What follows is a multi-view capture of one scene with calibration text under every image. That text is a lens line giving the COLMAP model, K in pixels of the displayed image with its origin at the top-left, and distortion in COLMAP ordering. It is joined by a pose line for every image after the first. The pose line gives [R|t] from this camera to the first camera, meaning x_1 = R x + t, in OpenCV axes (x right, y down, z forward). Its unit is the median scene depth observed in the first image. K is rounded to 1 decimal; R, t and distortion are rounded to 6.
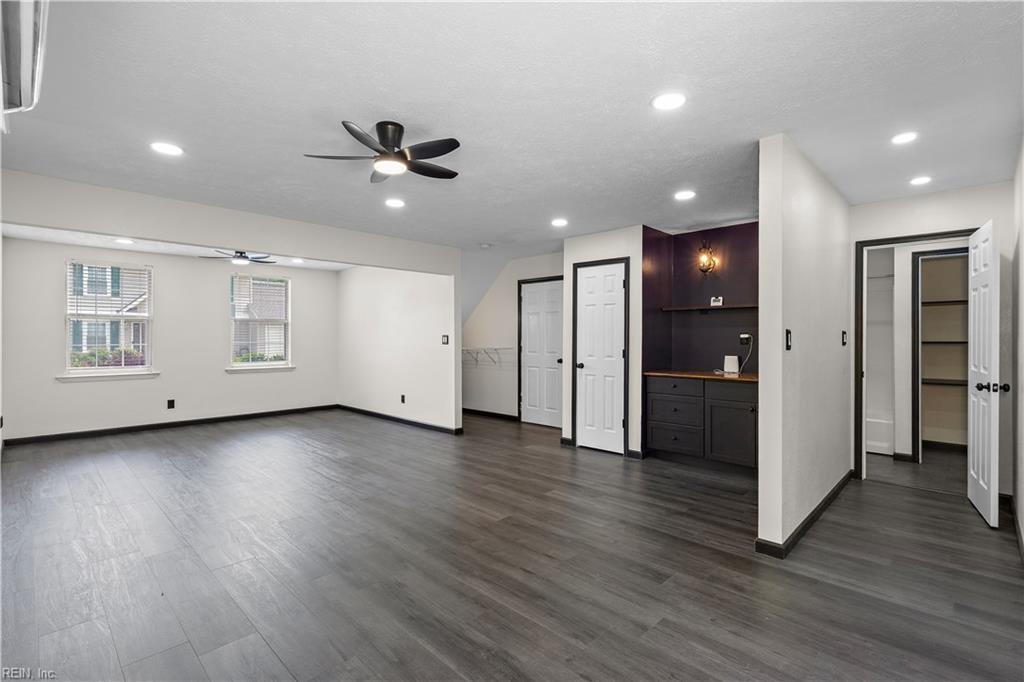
lens RADIAL K [[478.5, 0, 513.0], [0, 478.5, 339.3], [0, 0, 1]] dist [0.002640, 0.002093]
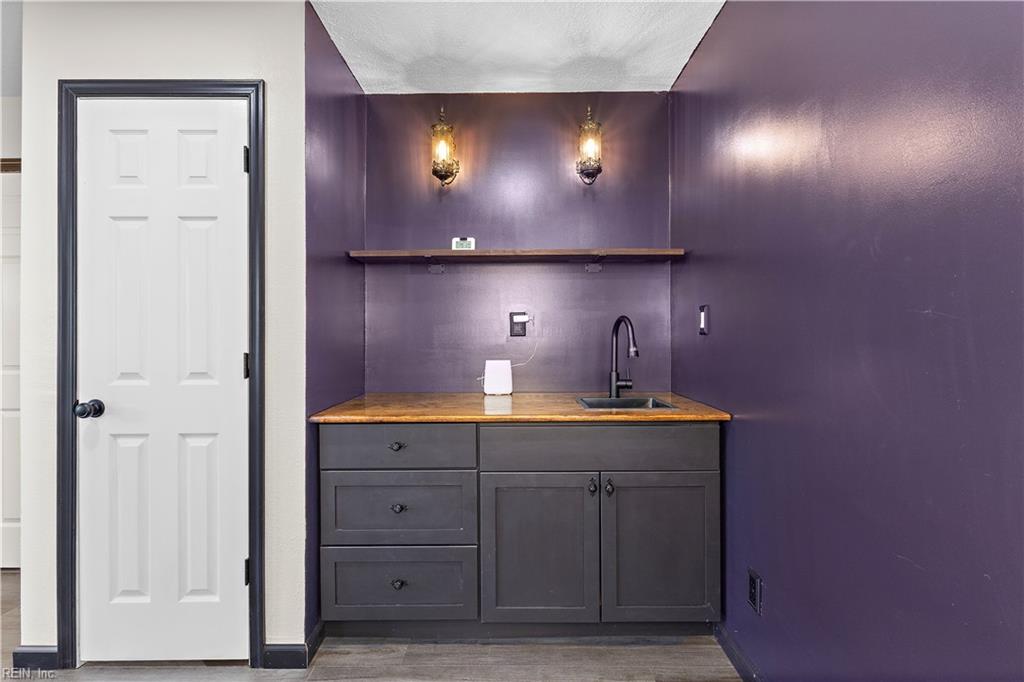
lens RADIAL K [[478.5, 0, 522.8], [0, 478.5, 336.2], [0, 0, 1]] dist [0.002640, 0.002093]
pose [[0.720955, -0.006399, 0.692952, 0.135989], [0.005580, 0.999979, 0.003429, 0.008929], [-0.692959, 0.001394, 0.720976, 0.616396]]
